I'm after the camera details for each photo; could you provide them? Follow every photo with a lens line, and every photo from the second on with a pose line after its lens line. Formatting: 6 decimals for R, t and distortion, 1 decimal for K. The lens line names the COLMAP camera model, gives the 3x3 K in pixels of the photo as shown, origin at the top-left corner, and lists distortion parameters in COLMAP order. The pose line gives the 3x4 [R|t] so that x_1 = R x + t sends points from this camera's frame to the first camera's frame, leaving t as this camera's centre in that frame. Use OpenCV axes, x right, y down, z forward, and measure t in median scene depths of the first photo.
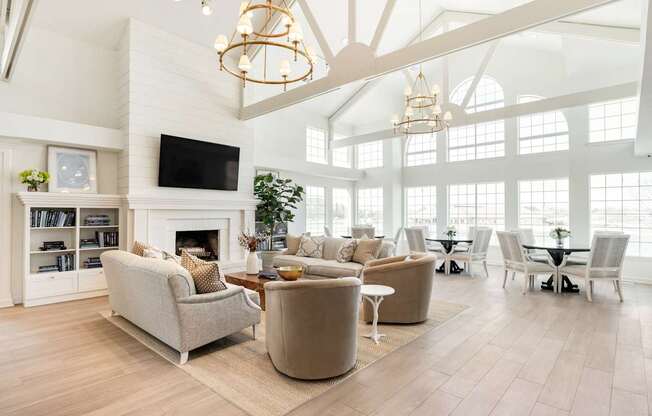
lens RADIAL K [[332.0, 0, 329.7], [0, 332.0, 210.3], [0, 0, 1]] dist [-0.004710, 0.000322]
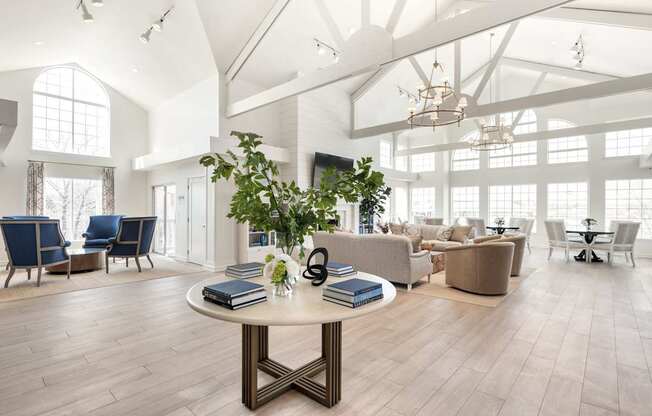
lens RADIAL K [[314.5, 0, 322.1], [0, 314.5, 207.8], [0, 0, 1]] dist [-0.004689, -0.001147]
pose [[0.999986, 0.002818, 0.004439, -0.392441], [-0.002870, 0.999926, 0.011780, -0.003576], [-0.004405, -0.011792, 0.999921, -0.297774]]
